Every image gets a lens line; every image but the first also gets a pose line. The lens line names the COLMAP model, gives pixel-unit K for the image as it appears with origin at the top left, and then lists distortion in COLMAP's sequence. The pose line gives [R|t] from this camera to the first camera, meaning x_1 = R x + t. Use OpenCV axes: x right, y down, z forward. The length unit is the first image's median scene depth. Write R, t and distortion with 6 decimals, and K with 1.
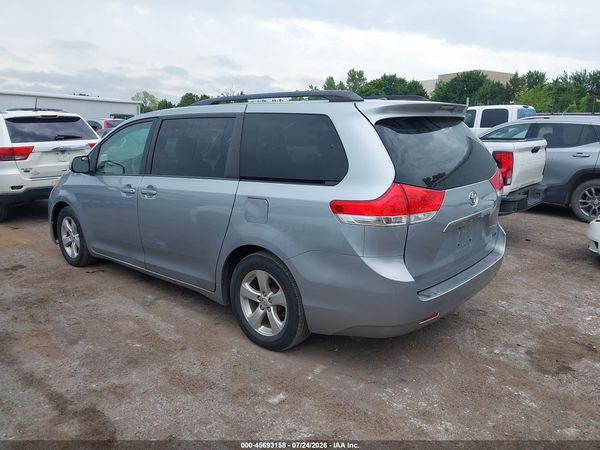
lens RADIAL K [[470.4, 0, 295.2], [0, 470.4, 225.0], [0, 0, 1]] dist [0.022076, -0.024773]
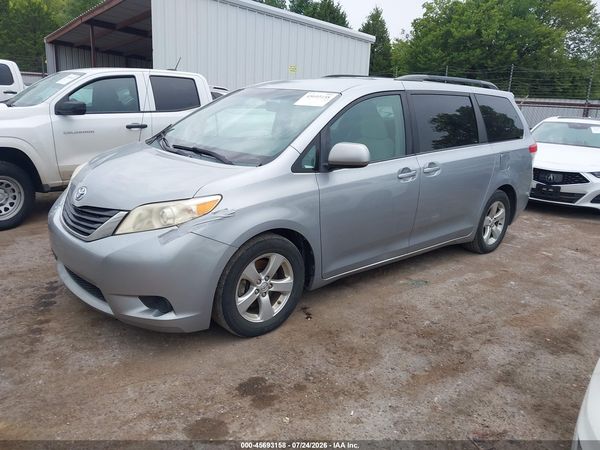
lens RADIAL K [[470.4, 0, 288.9], [0, 470.4, 227.0], [0, 0, 1]] dist [0.022076, -0.024773]
pose [[0.138342, -0.257020, 0.956453, -1.528232], [0.165591, 0.958147, 0.233524, -0.269599], [-0.976443, 0.126074, 0.175112, 1.300182]]
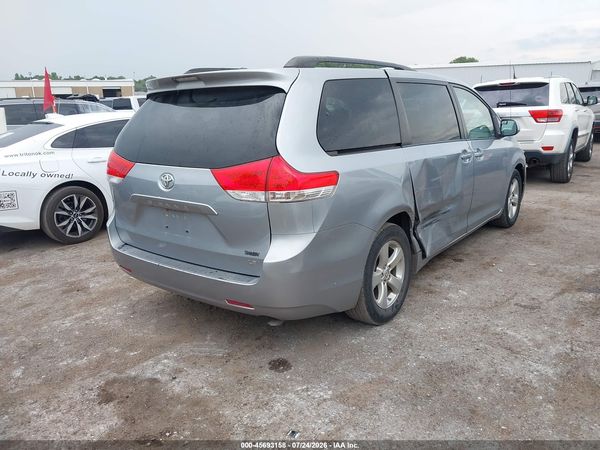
lens RADIAL K [[470.4, 0, 298.6], [0, 470.4, 222.4], [0, 0, 1]] dist [0.022076, -0.024773]
pose [[0.063855, 0.246350, -0.967075, 1.158840], [-0.175105, 0.956785, 0.232166, -0.212678], [0.982477, 0.154514, 0.104233, 1.050301]]
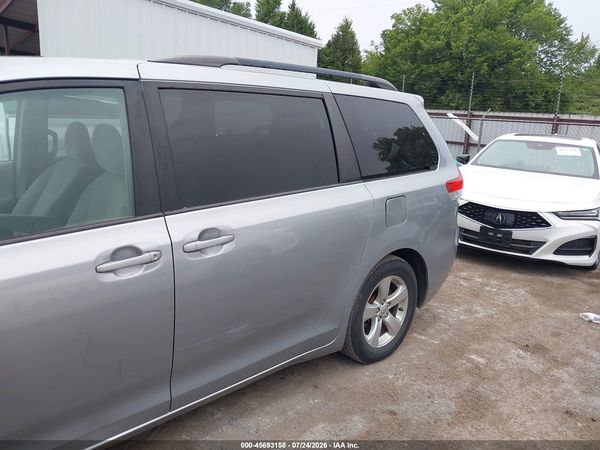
lens RADIAL K [[470.4, 0, 292.1], [0, 470.4, 222.1], [0, 0, 1]] dist [0.022076, -0.024773]
pose [[0.102089, -0.221915, 0.969707, -0.874992], [0.157343, 0.966131, 0.204532, -0.200426], [-0.982253, 0.131696, 0.133548, 0.973818]]
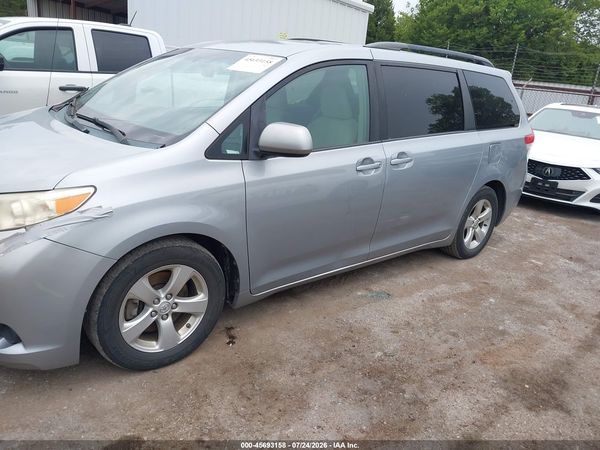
lens RADIAL K [[470.4, 0, 290.7], [0, 470.4, 225.8], [0, 0, 1]] dist [0.022076, -0.024773]
pose [[0.140788, -0.300201, 0.943429, -1.298384], [0.115918, 0.951364, 0.285428, -0.247242], [-0.983230, 0.069175, 0.168739, 1.213561]]
